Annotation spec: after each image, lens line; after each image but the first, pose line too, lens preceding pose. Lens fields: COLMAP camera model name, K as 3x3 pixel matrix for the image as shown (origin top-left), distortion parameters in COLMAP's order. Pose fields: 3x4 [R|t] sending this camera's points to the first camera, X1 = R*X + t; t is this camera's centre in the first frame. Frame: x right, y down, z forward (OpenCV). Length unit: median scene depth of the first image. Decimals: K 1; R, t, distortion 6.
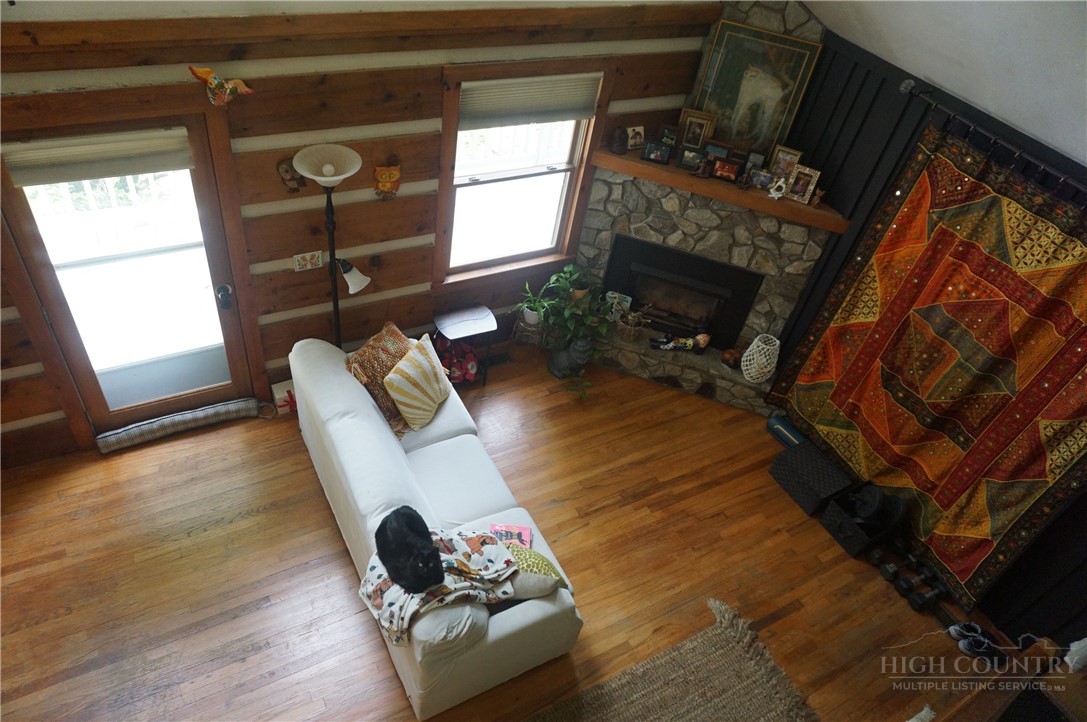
lens RADIAL K [[730.5, 0, 543.5], [0, 730.5, 361.0], [0, 0, 1]] dist [-0.045159, 0.044425]
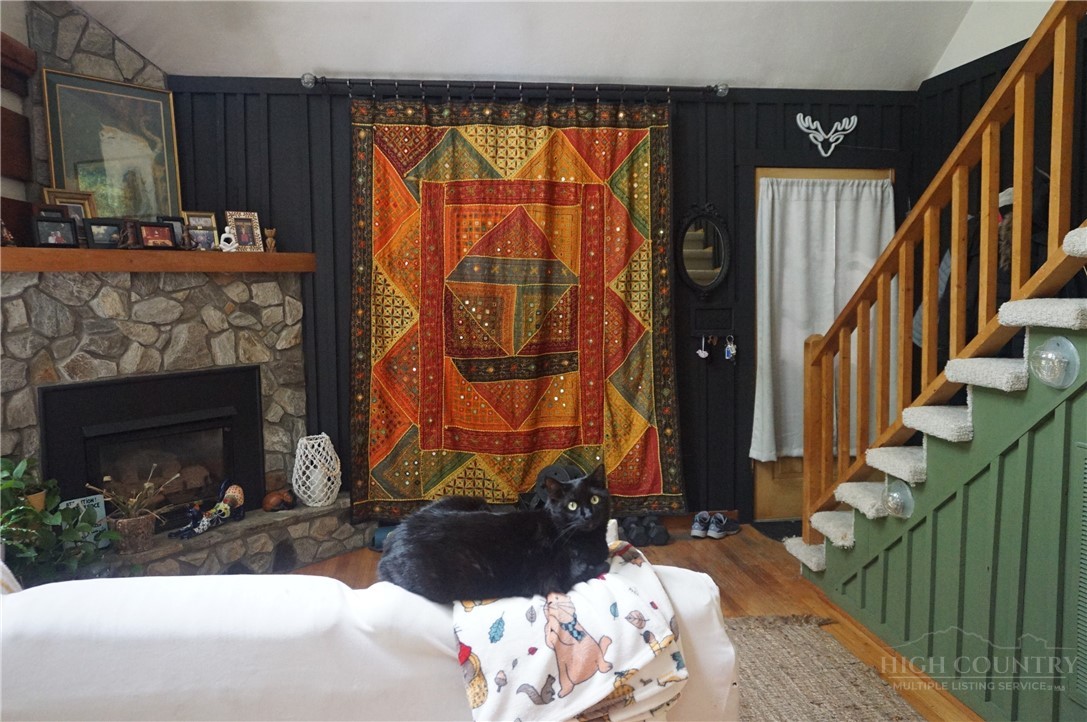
lens RADIAL K [[866.4, 0, 542.8], [0, 866.4, 349.9], [0, 0, 1]] dist [-0.029008, 0.013871]
pose [[0.360127, -0.228327, 0.904530, -0.418604], [0.686791, 0.721083, -0.091417, 0.162902], [-0.631369, 0.654145, 0.416495, 0.486010]]
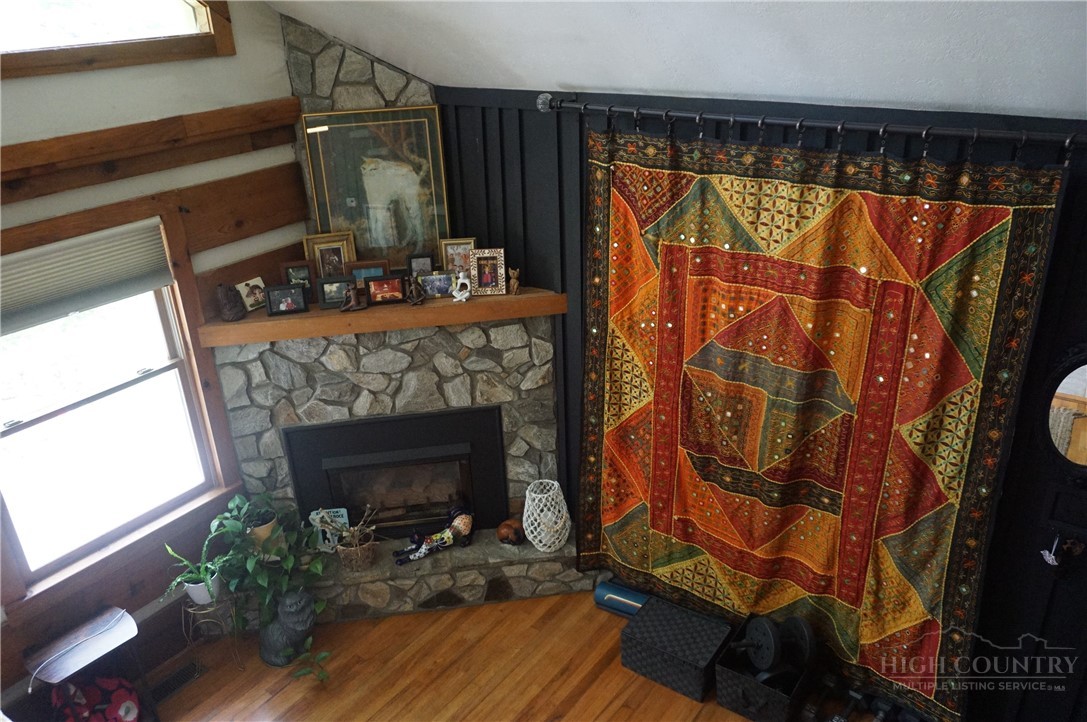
lens RADIAL K [[835.9, 0, 534.1], [0, 835.9, 363.5], [0, 0, 1]] dist [-0.022624, 0.004588]
pose [[0.900242, -0.340367, 0.271503, 0.134900], [0.404801, 0.883931, -0.234099, 0.059032], [-0.160310, 0.320651, 0.933533, 0.224637]]
